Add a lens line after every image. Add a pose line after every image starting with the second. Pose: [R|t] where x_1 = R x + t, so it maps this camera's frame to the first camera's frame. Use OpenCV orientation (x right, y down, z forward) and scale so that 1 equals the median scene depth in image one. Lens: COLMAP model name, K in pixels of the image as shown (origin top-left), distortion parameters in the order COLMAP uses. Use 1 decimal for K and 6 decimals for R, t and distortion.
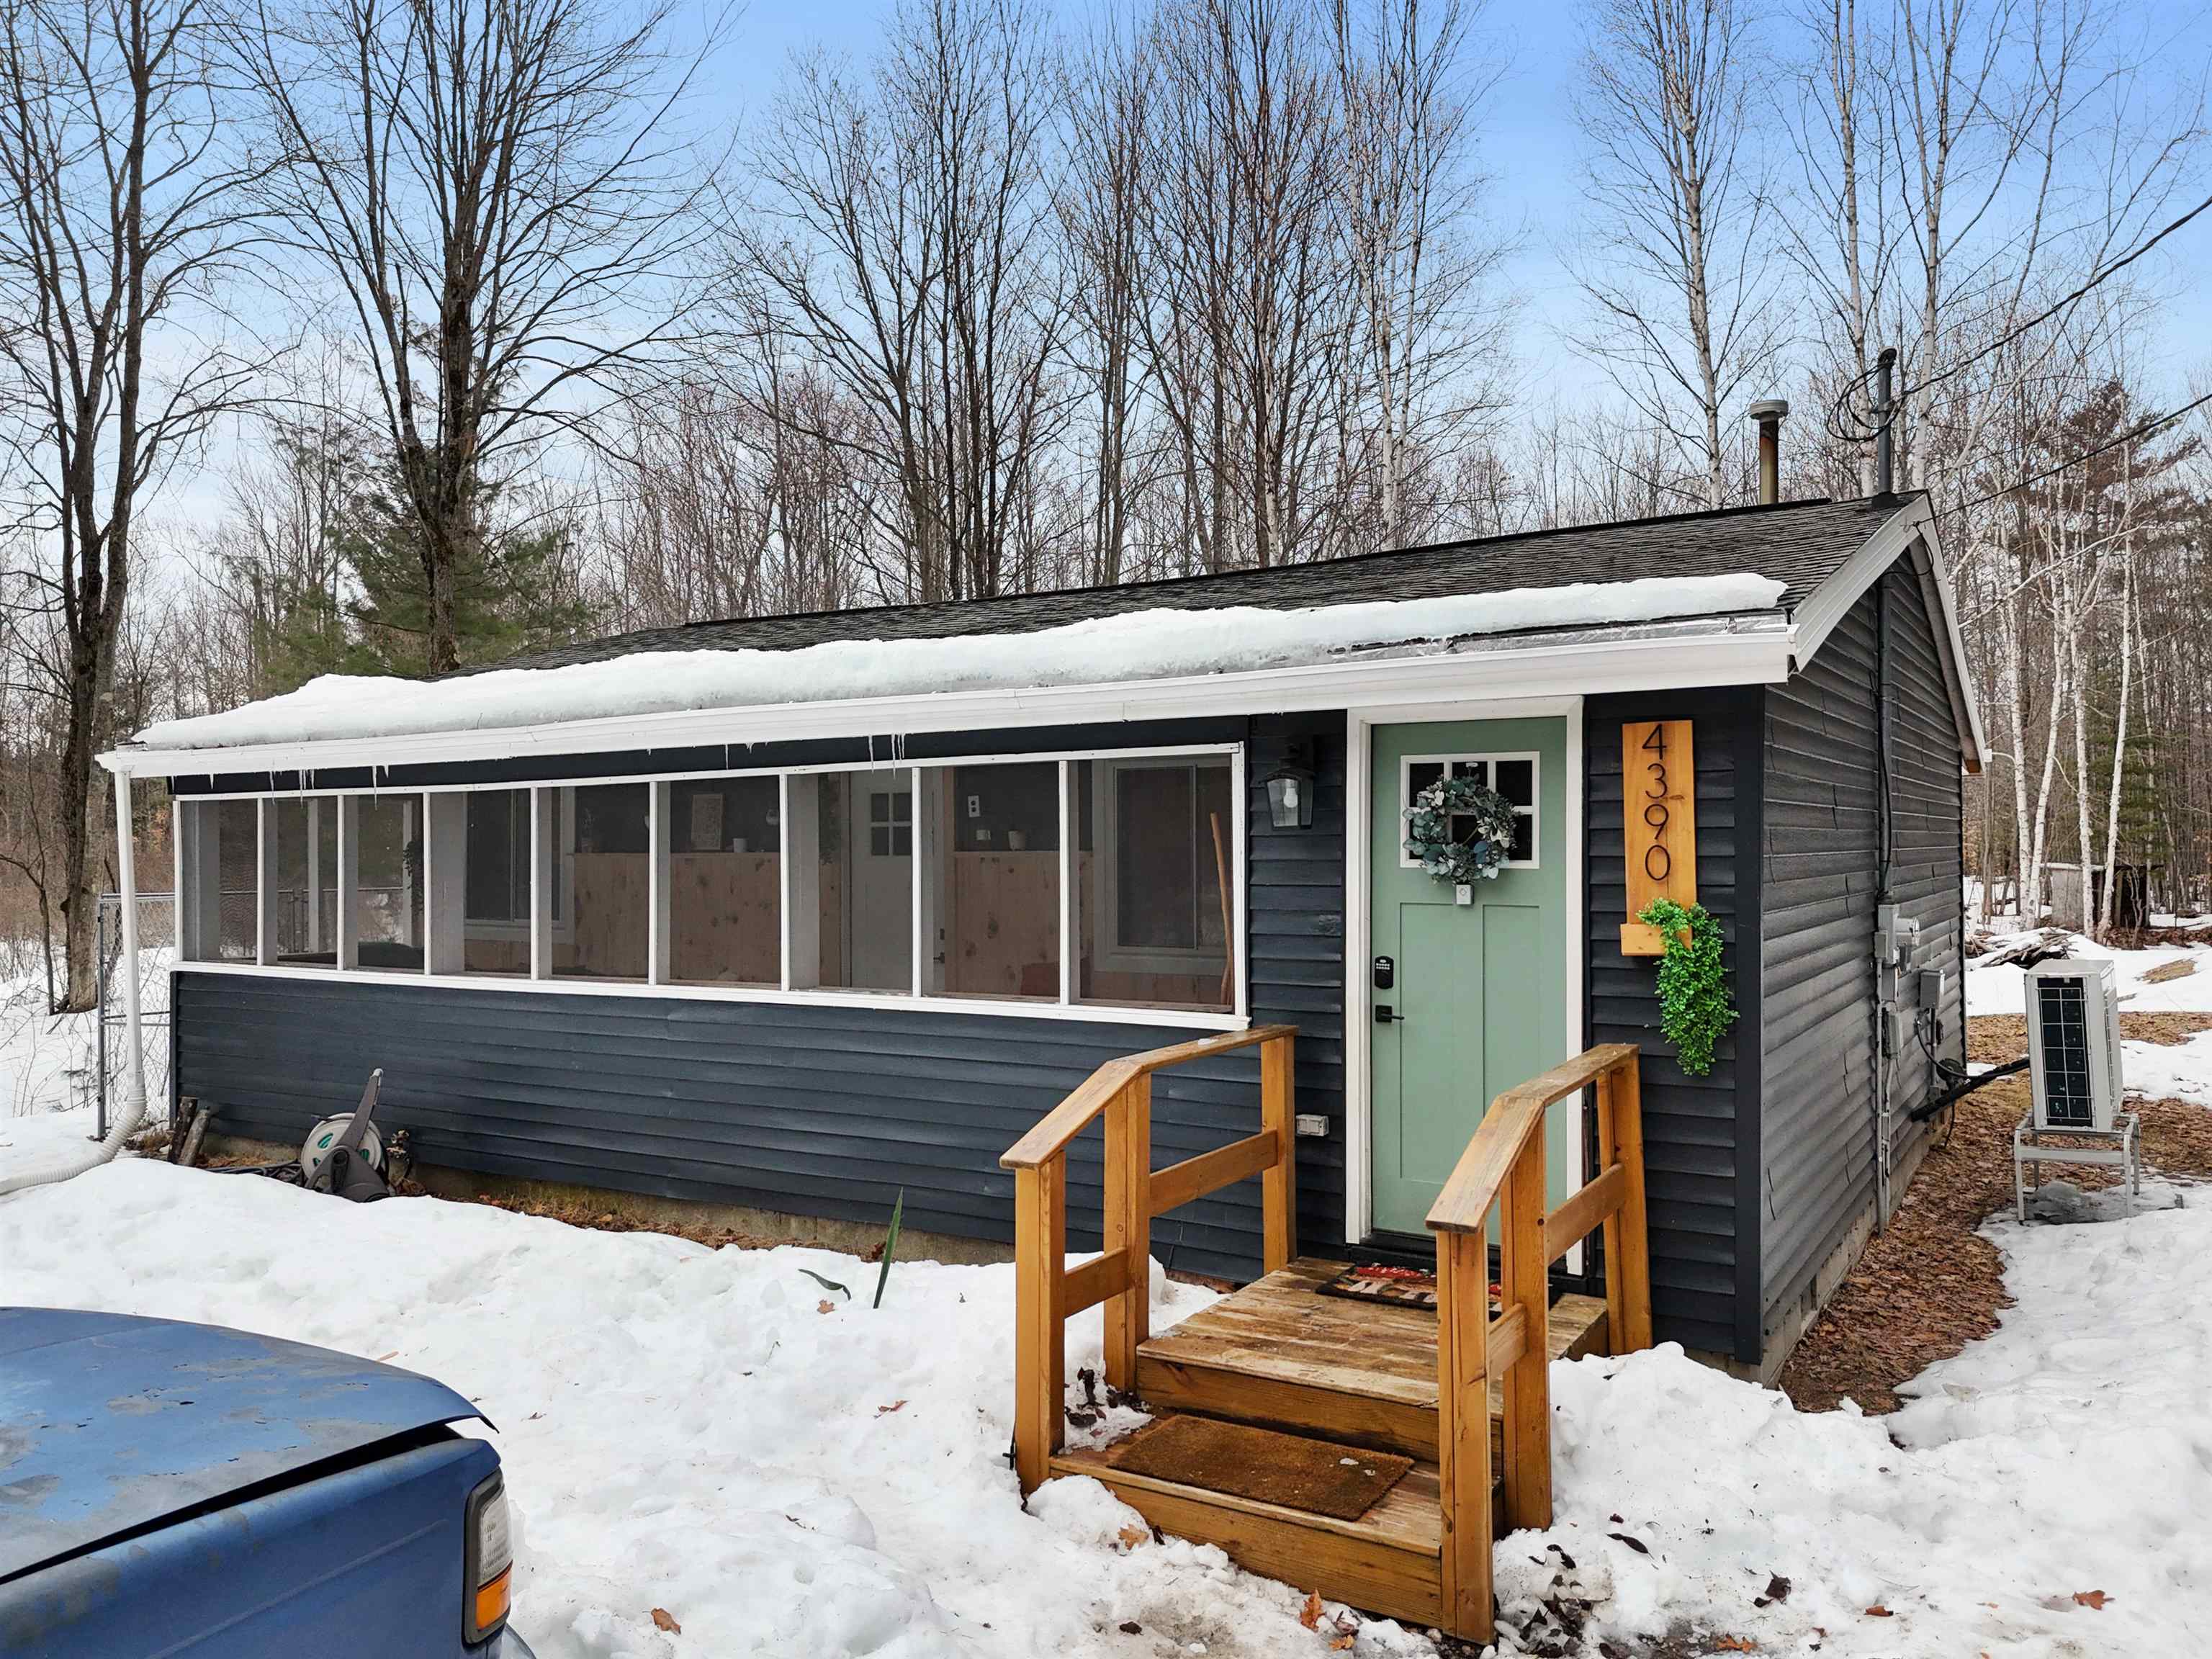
lens RADIAL K [[1630.3, 0, 1107.9], [0, 1630.3, 825.5], [0, 0, 1]] dist [0.082449, -0.077802]
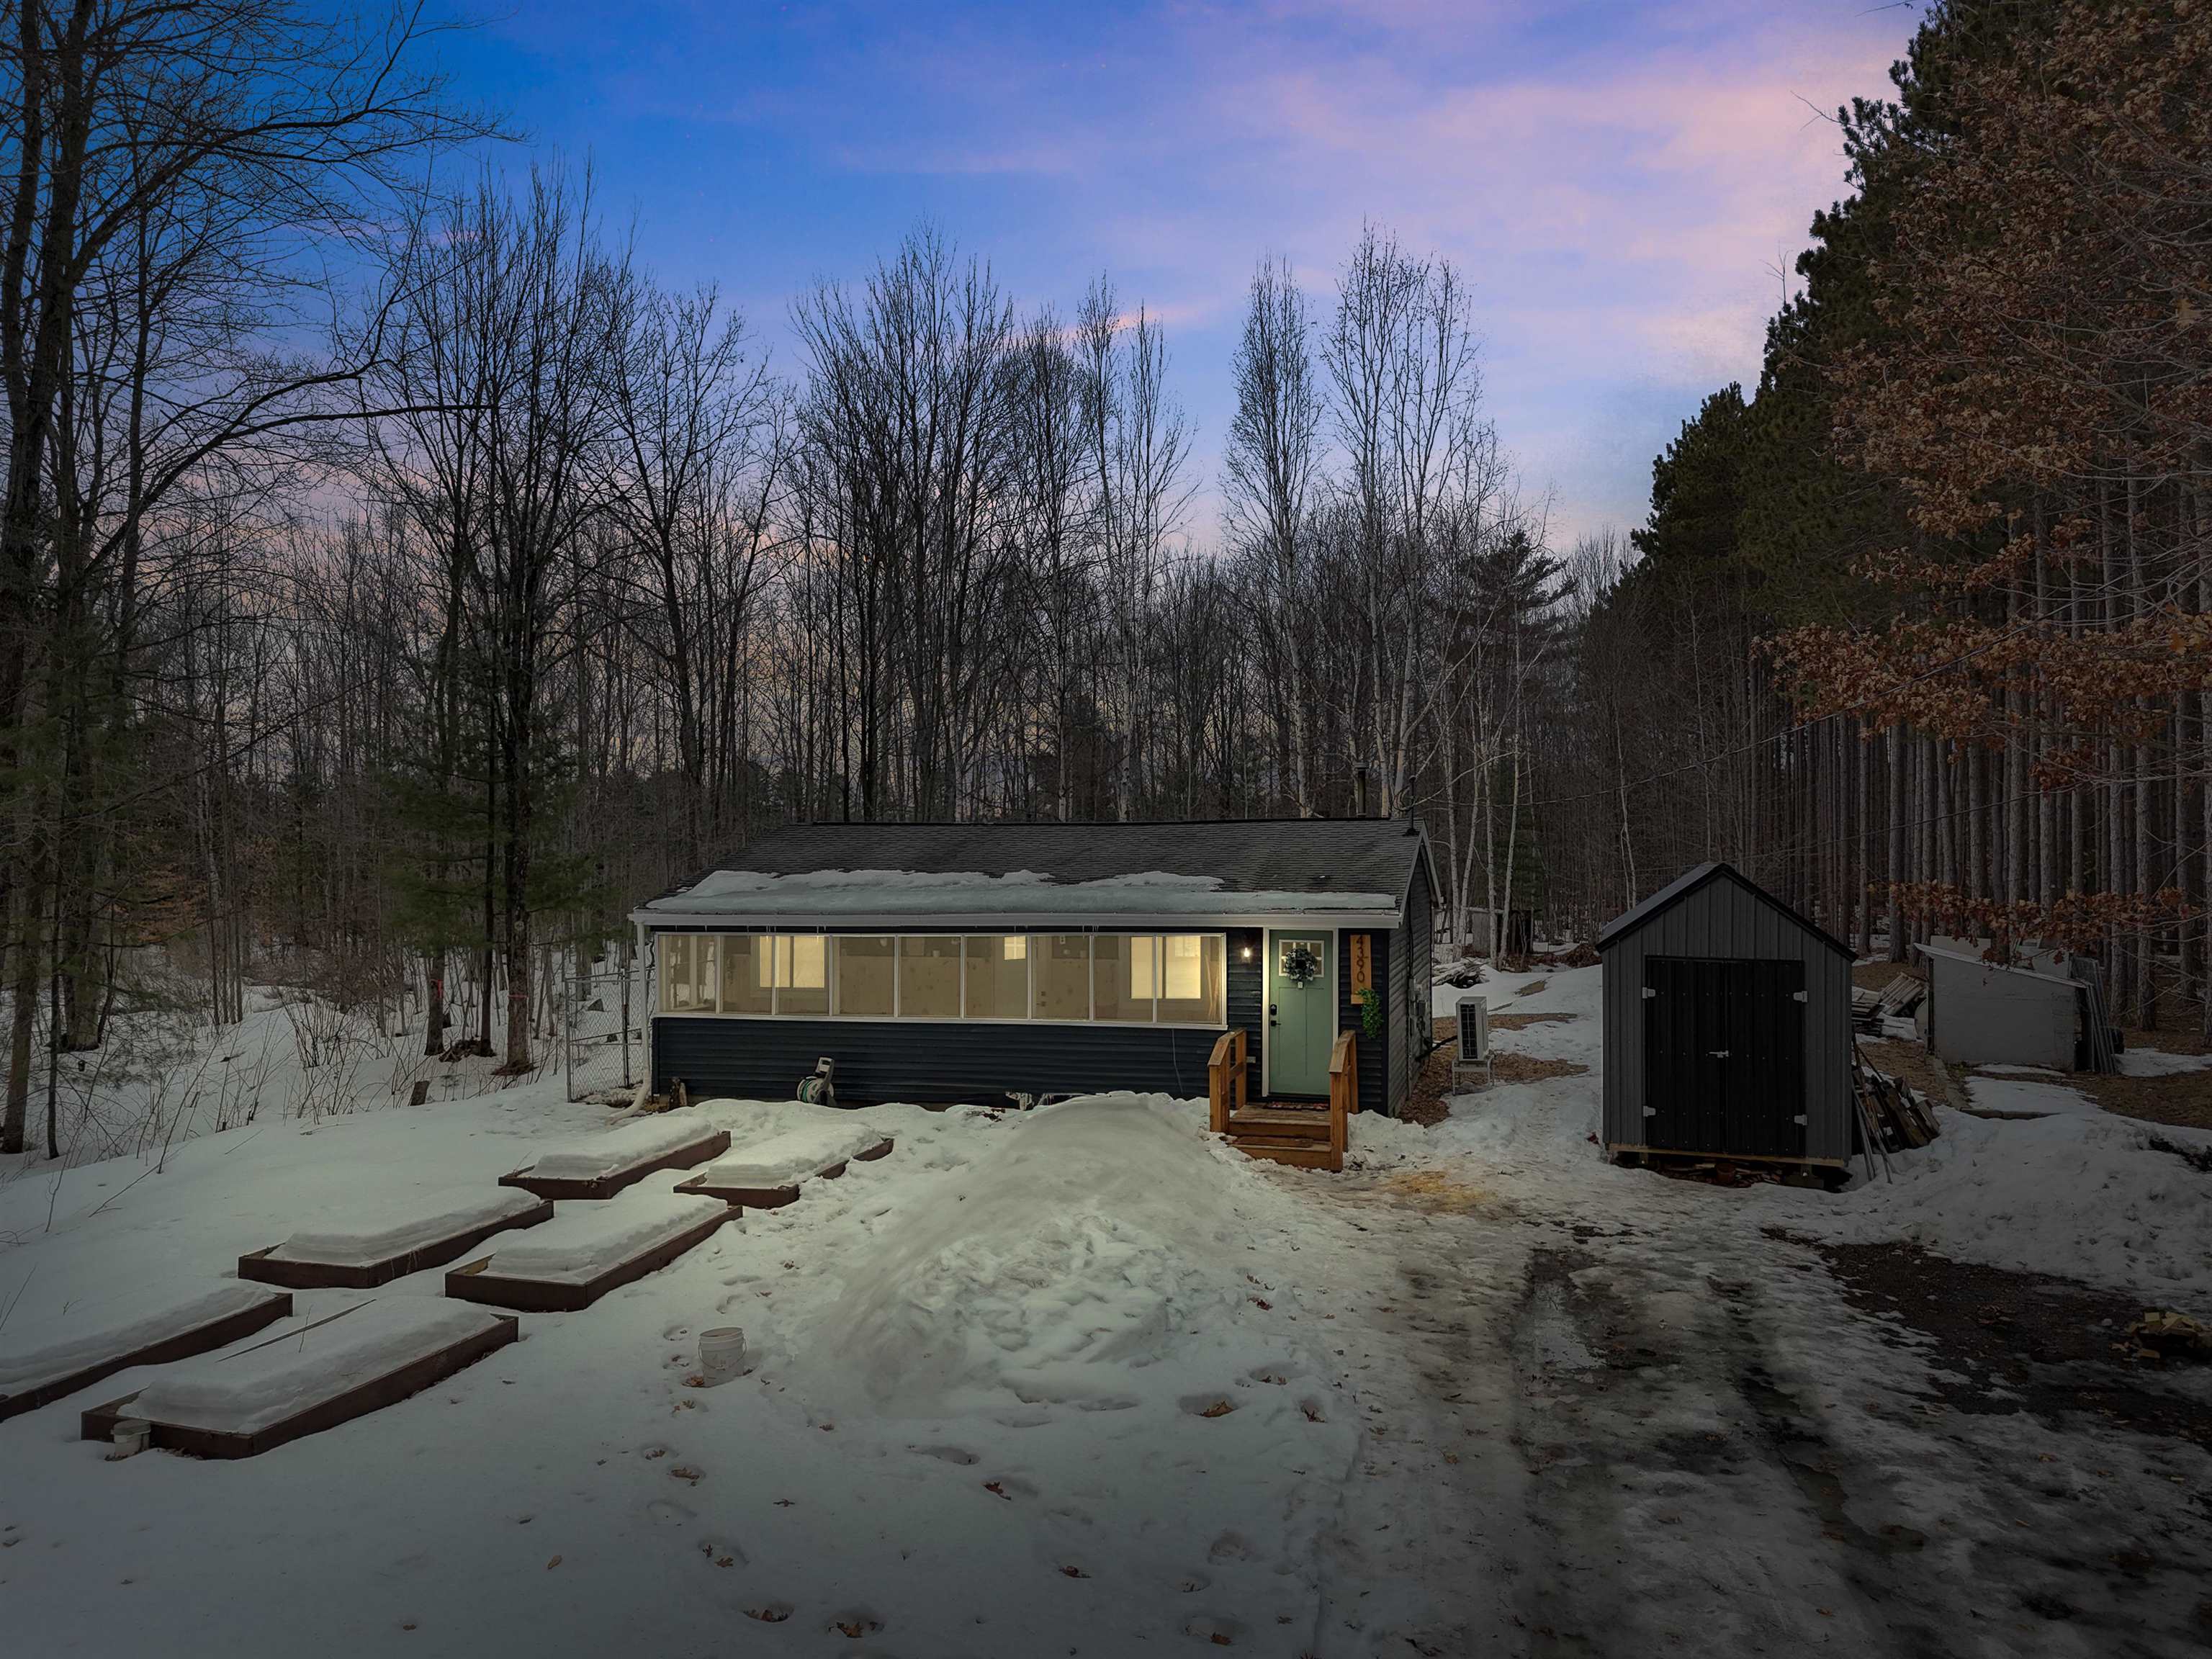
lens RADIAL K [[1619.5, 0, 1106.0], [0, 1619.5, 829.5], [0, 0, 1]] dist [0.104924, 0.000420]
pose [[0.957469, 0.010634, 0.288341, -1.035113], [-0.008635, 0.999929, -0.008204, -0.226255], [-0.288408, 0.005365, 0.957493, -1.874045]]
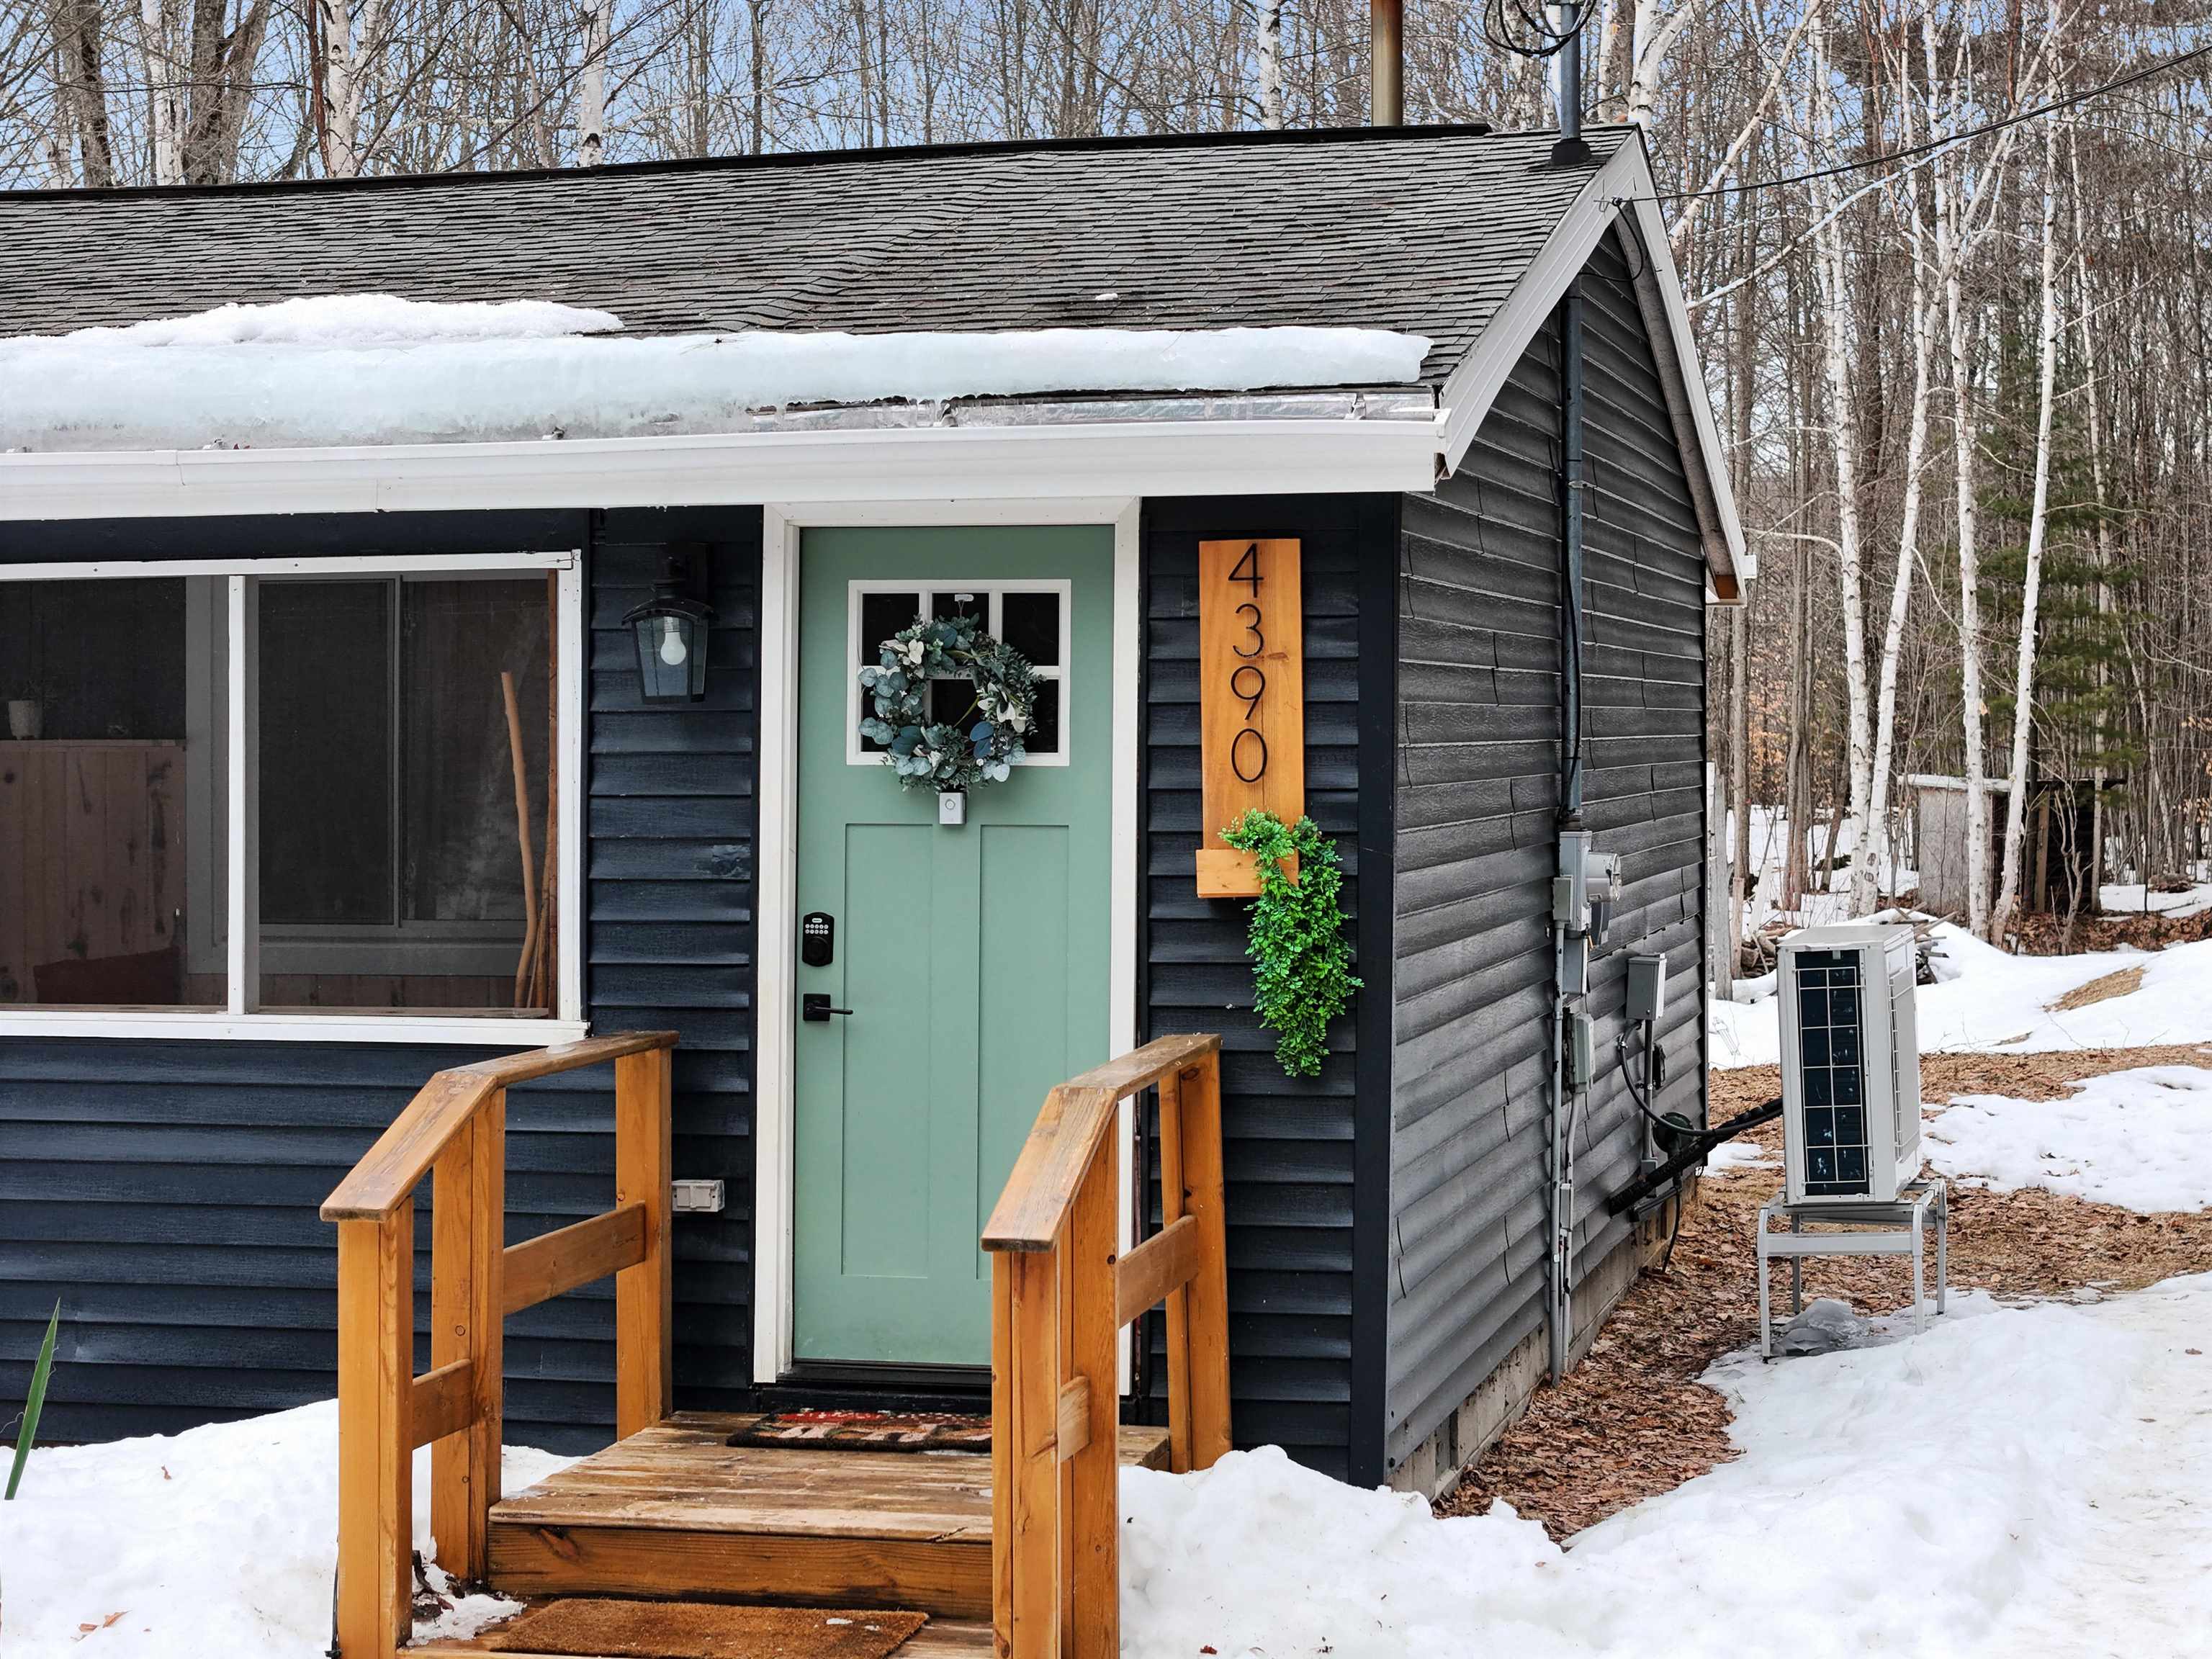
lens RADIAL K [[4410.1, 0, 1106.0], [0, 4410.1, 829.5], [0, 0, 1]] dist [-0.047866, -0.350069]
pose [[0.946952, -0.004849, 0.321338, -0.255100], [-0.005939, 0.999451, 0.032586, -0.004278], [-0.321319, -0.032766, 0.946404, -0.577838]]
